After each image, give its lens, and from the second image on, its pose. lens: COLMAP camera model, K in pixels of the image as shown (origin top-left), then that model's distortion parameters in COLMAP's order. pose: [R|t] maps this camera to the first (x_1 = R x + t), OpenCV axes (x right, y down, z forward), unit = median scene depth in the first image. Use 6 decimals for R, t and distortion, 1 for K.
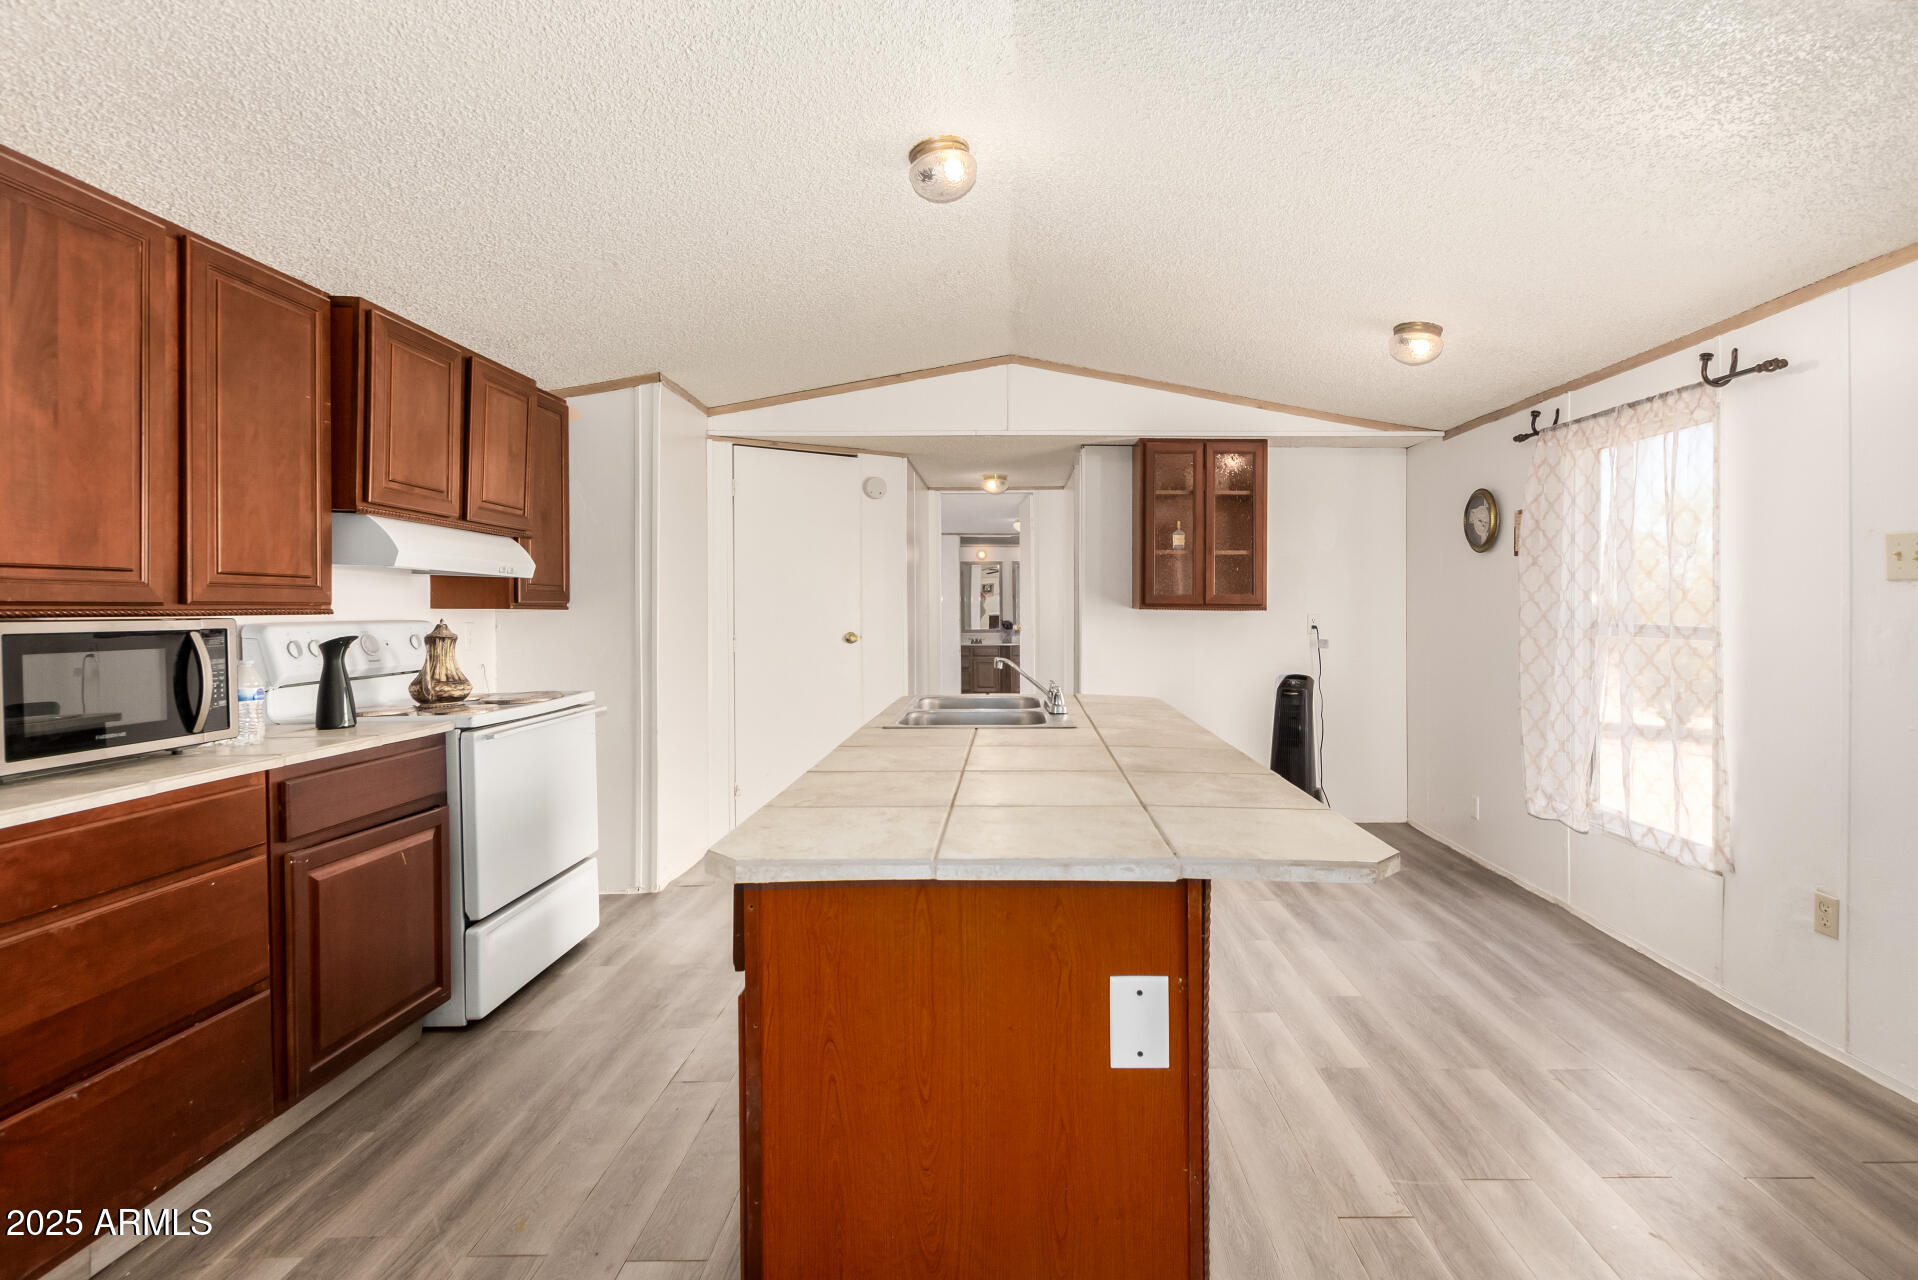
lens RADIAL K [[892.8, 0, 1021.1], [0, 892.8, 610.3], [0, 0, 1]] dist [0.002322, 0.000289]
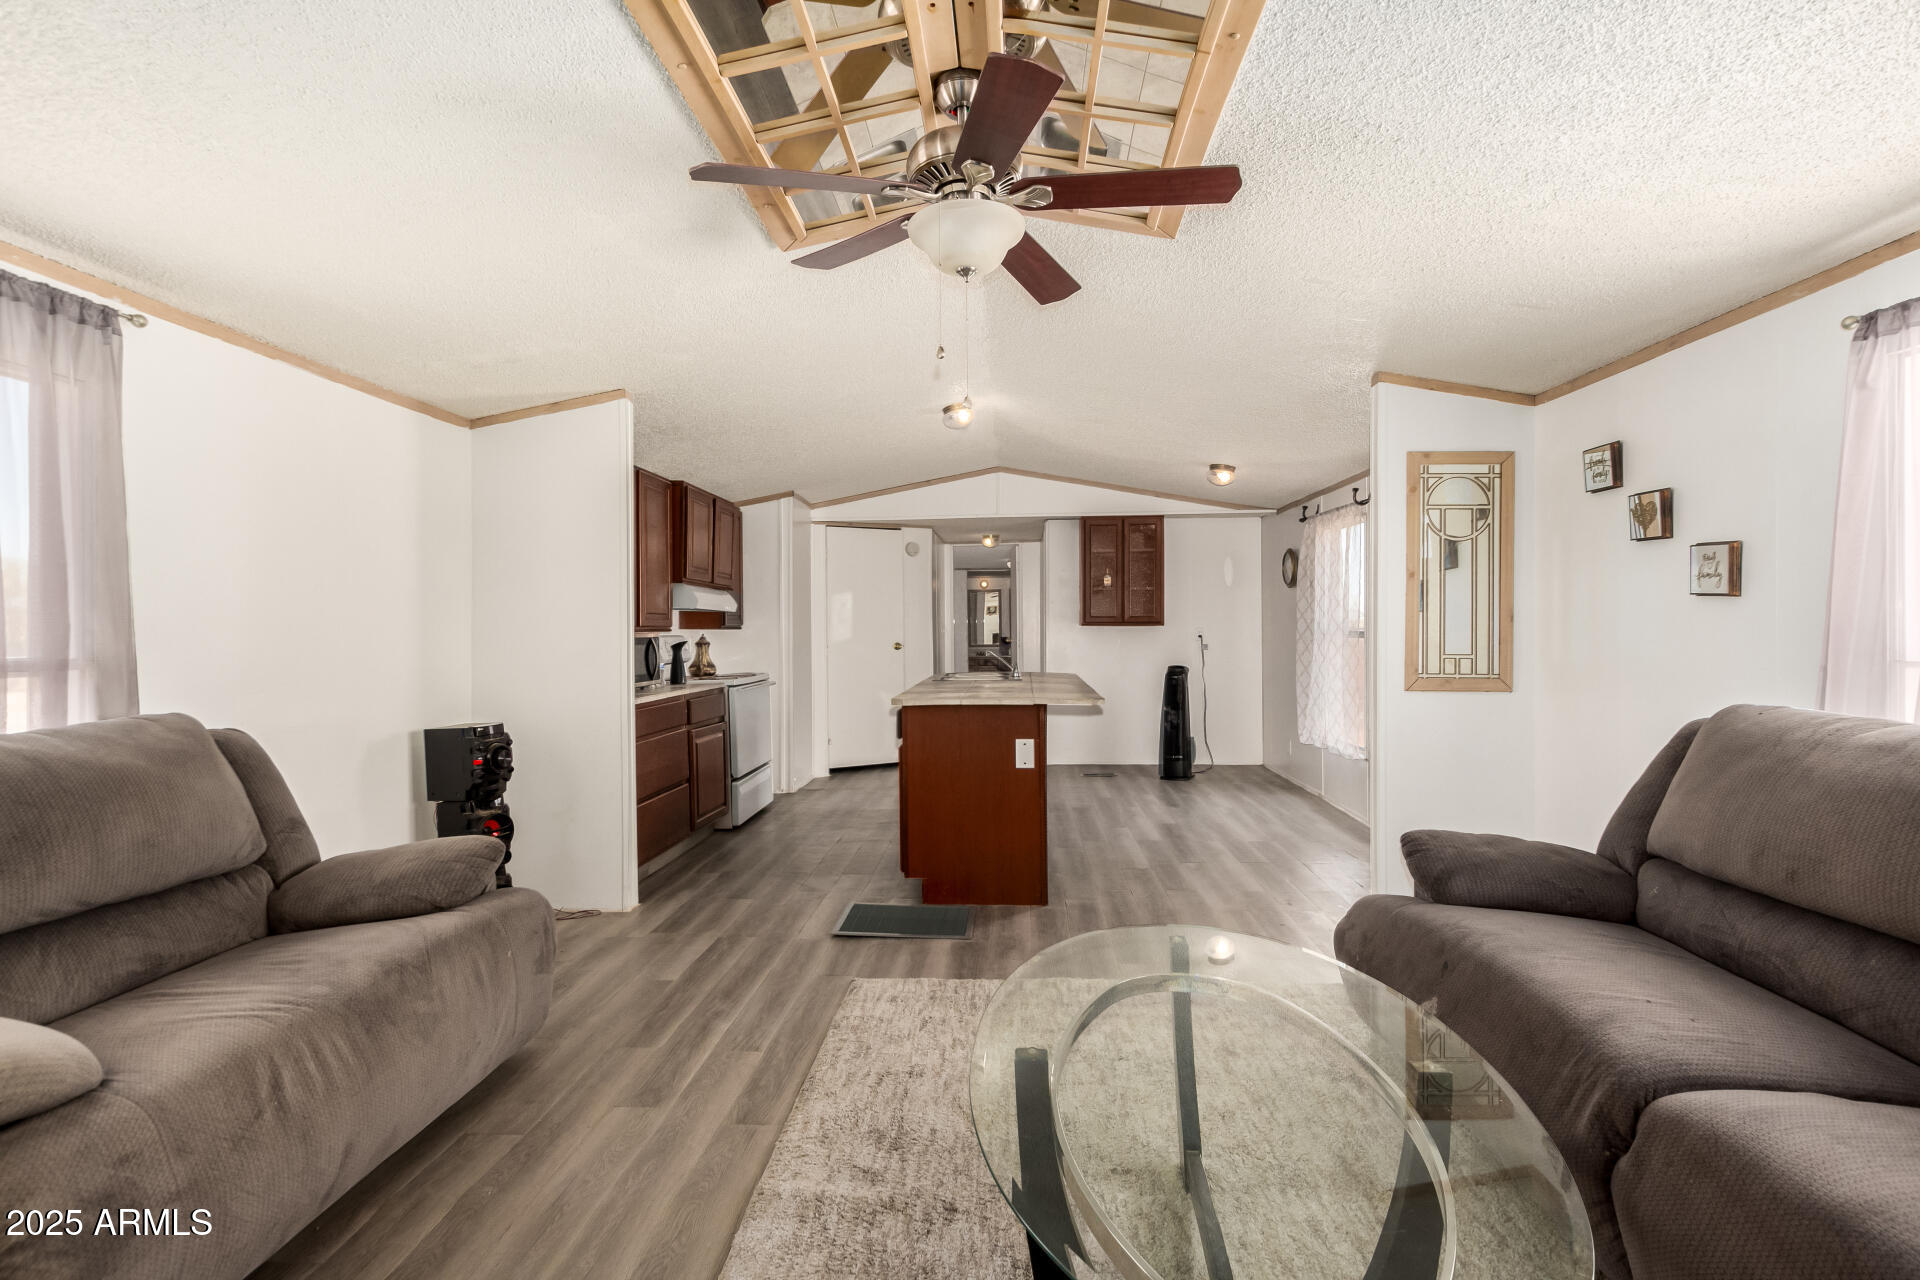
lens RADIAL K [[858.5, 0, 960.0], [0, 858.5, 640.0], [0, 0, 1]] dist [0.000383, -0.000176]
pose [[0.996975, -0.008860, -0.077221, 0.052718], [0.009809, 0.999881, 0.011908, 0.006023], [0.077106, -0.012629, 0.996943, -0.770492]]
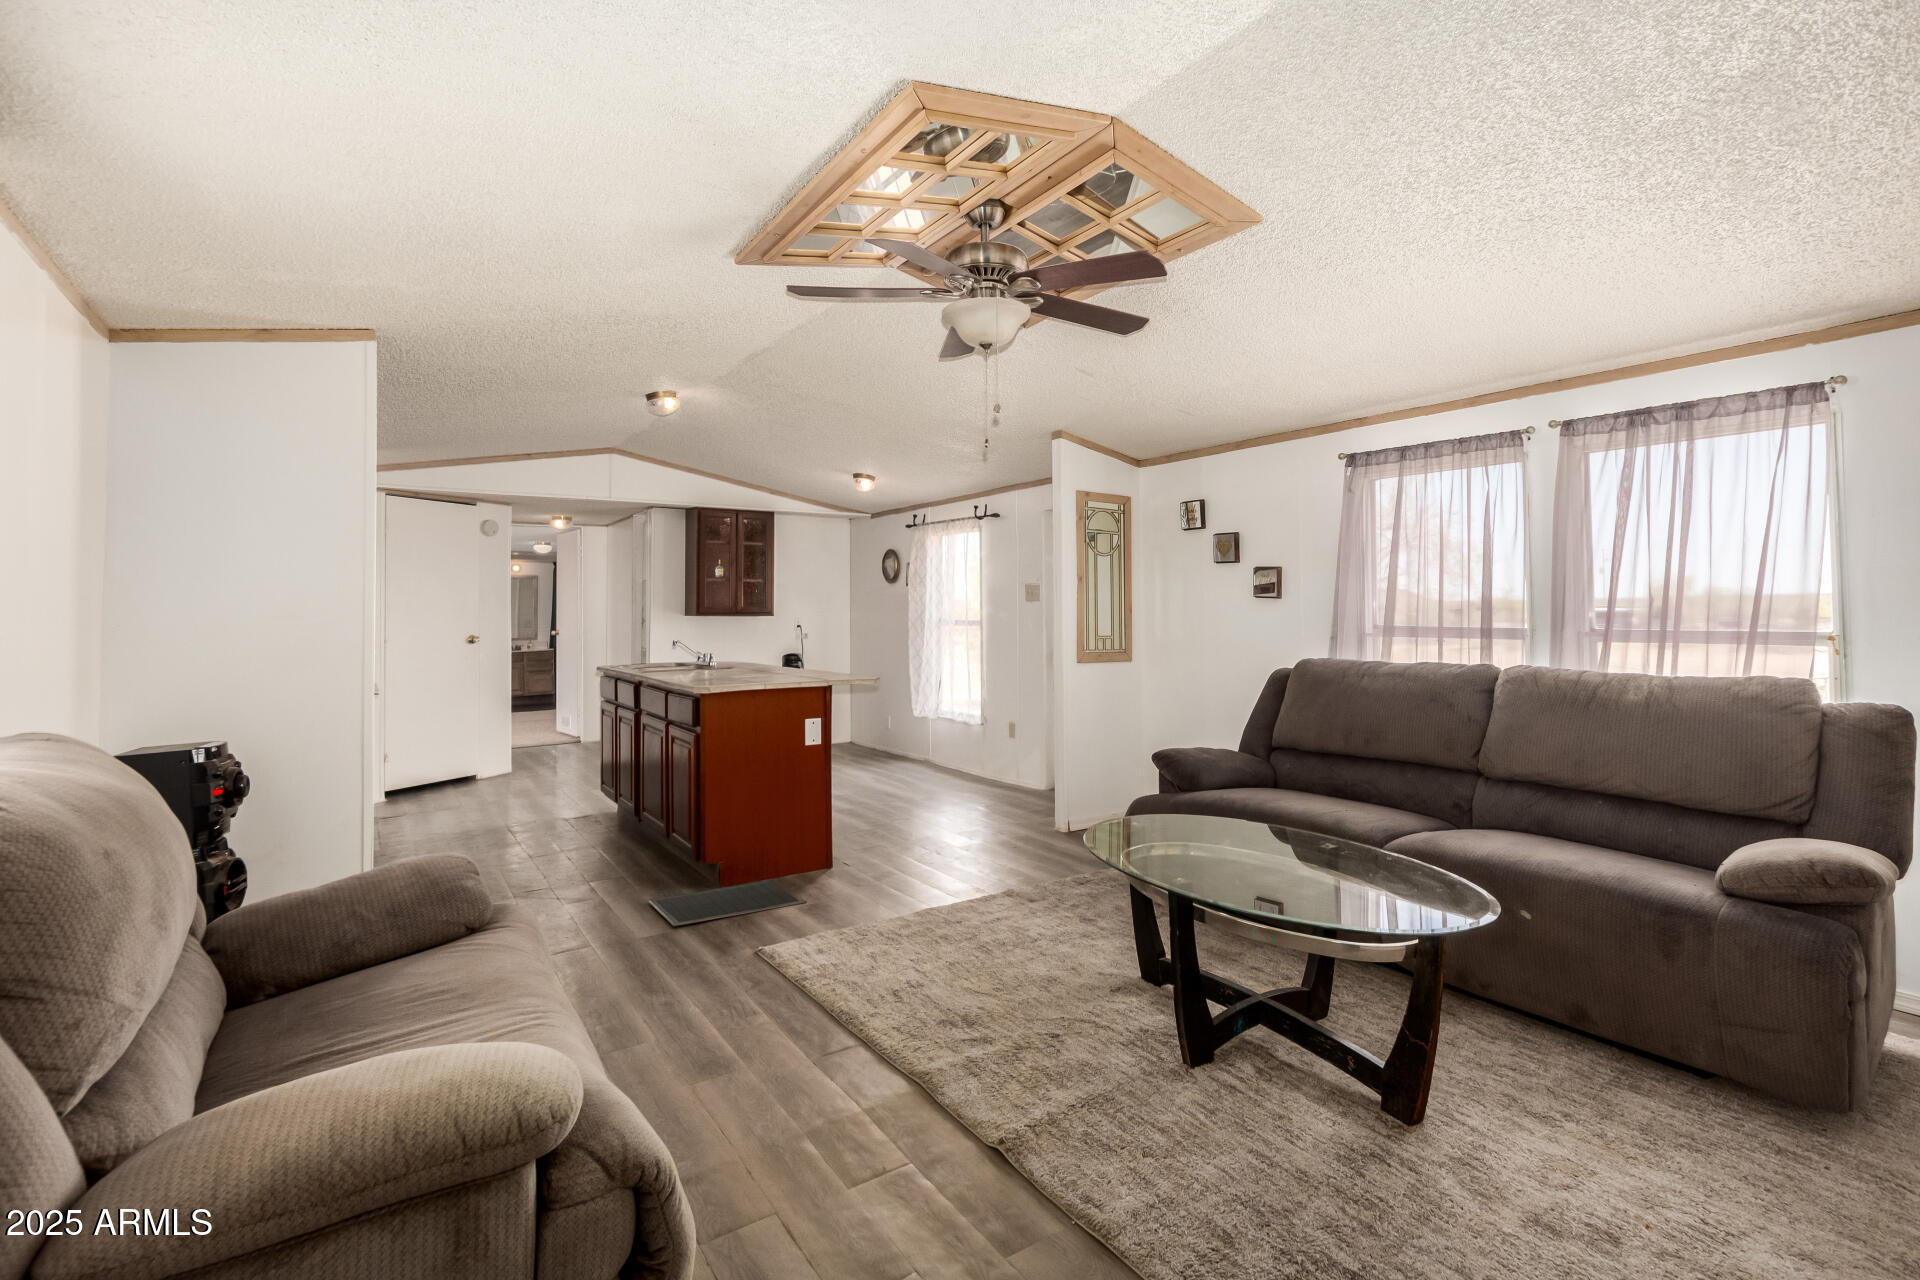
lens RADIAL K [[897.2, 0, 977.3], [0, 897.2, 597.5], [0, 0, 1]] dist [0.002457, 0.000024]
pose [[0.835163, 0.002500, 0.549997, -0.471057], [0.010247, 0.999745, -0.020103, 0.004642], [-0.549908, 0.022425, 0.834924, -0.857062]]
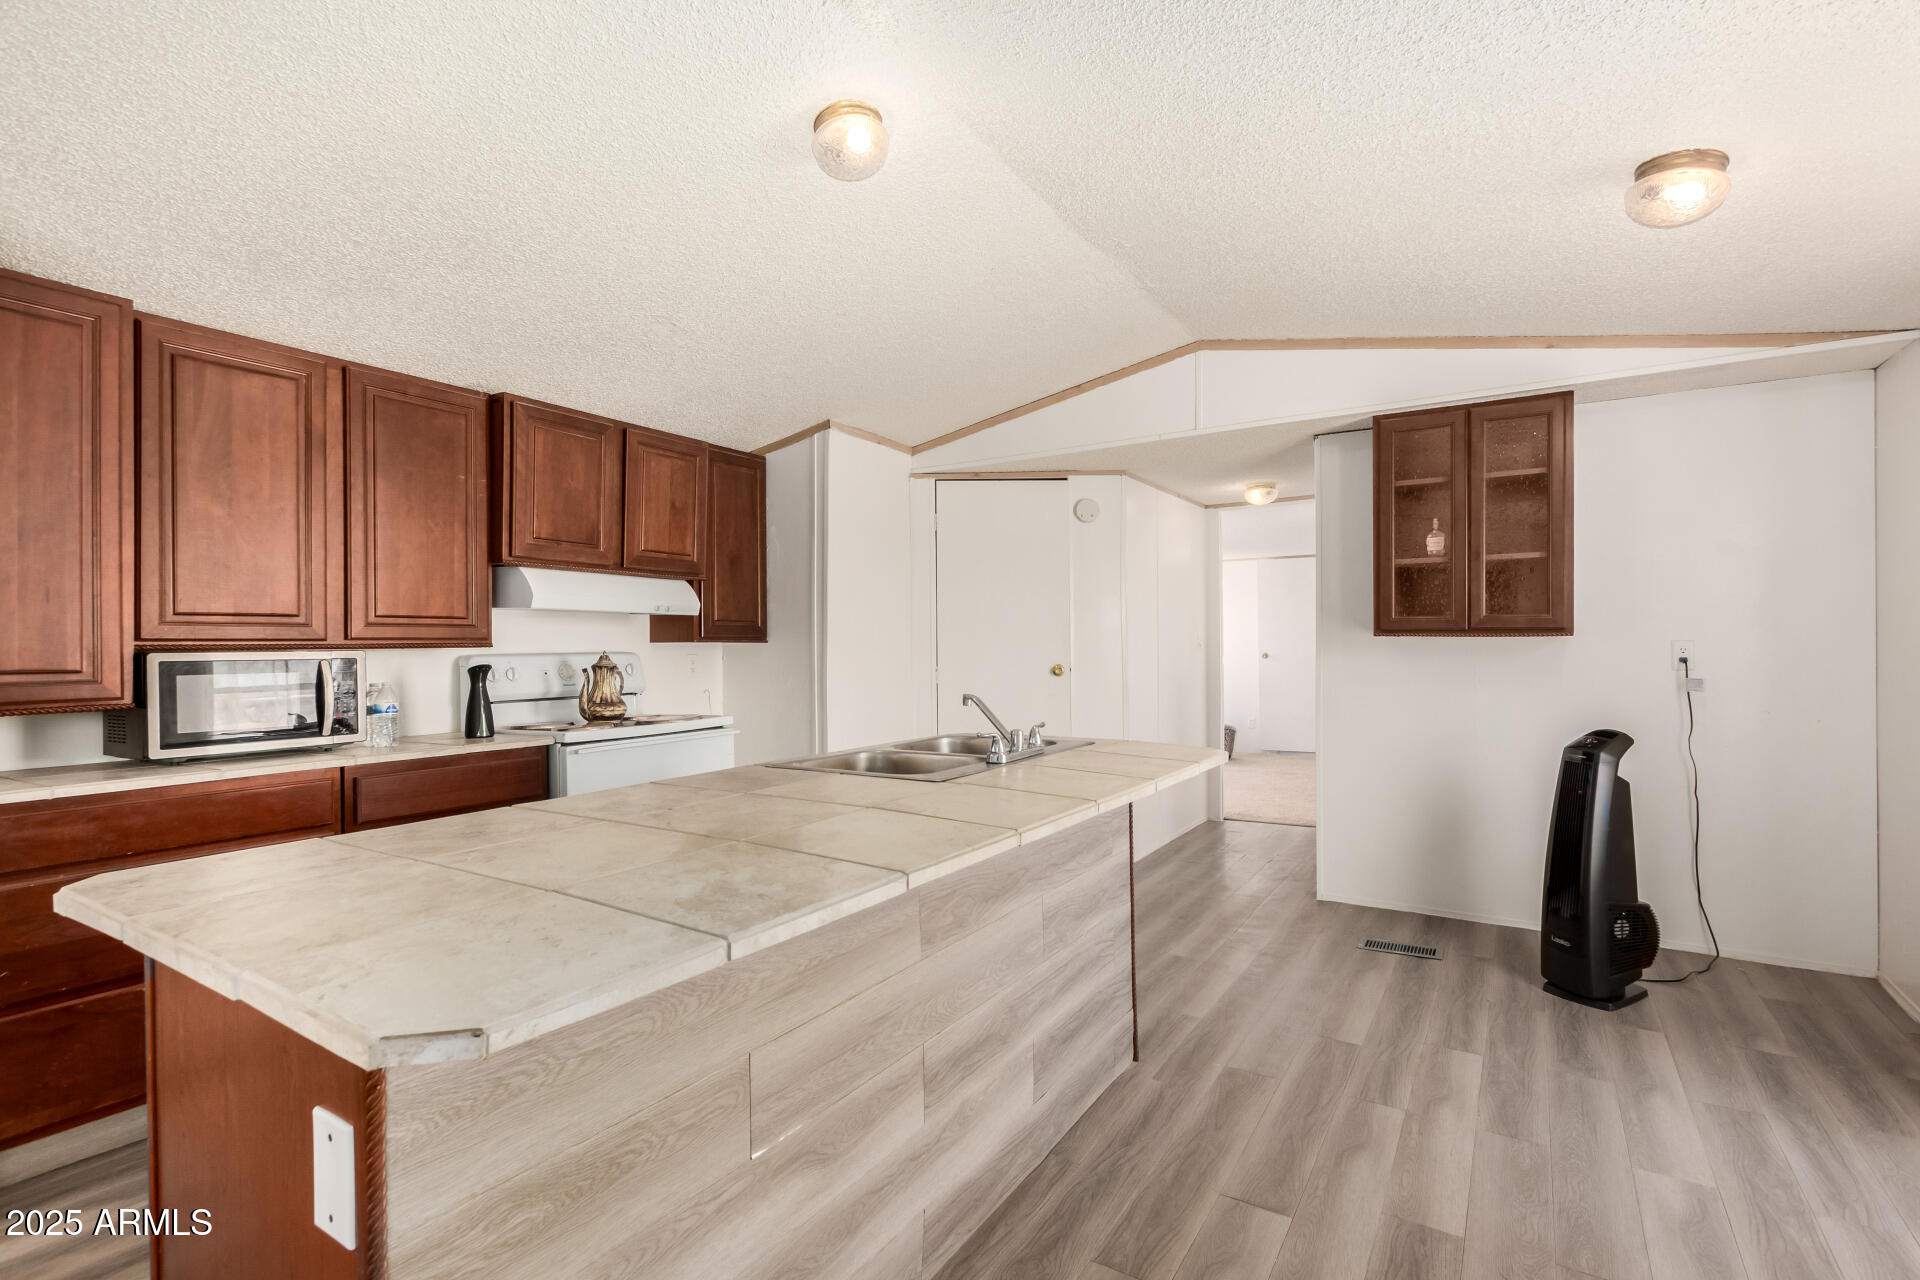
lens RADIAL K [[882.8, 0, 976.6], [0, 882.8, 645.2], [0, 0, 1]] dist [0.001934, -0.000273]
pose [[0.845671, -0.007437, -0.533653, 0.370540], [0.008353, 0.999965, -0.000699, 0.006431], [0.533639, -0.003867, 0.845704, 0.245759]]
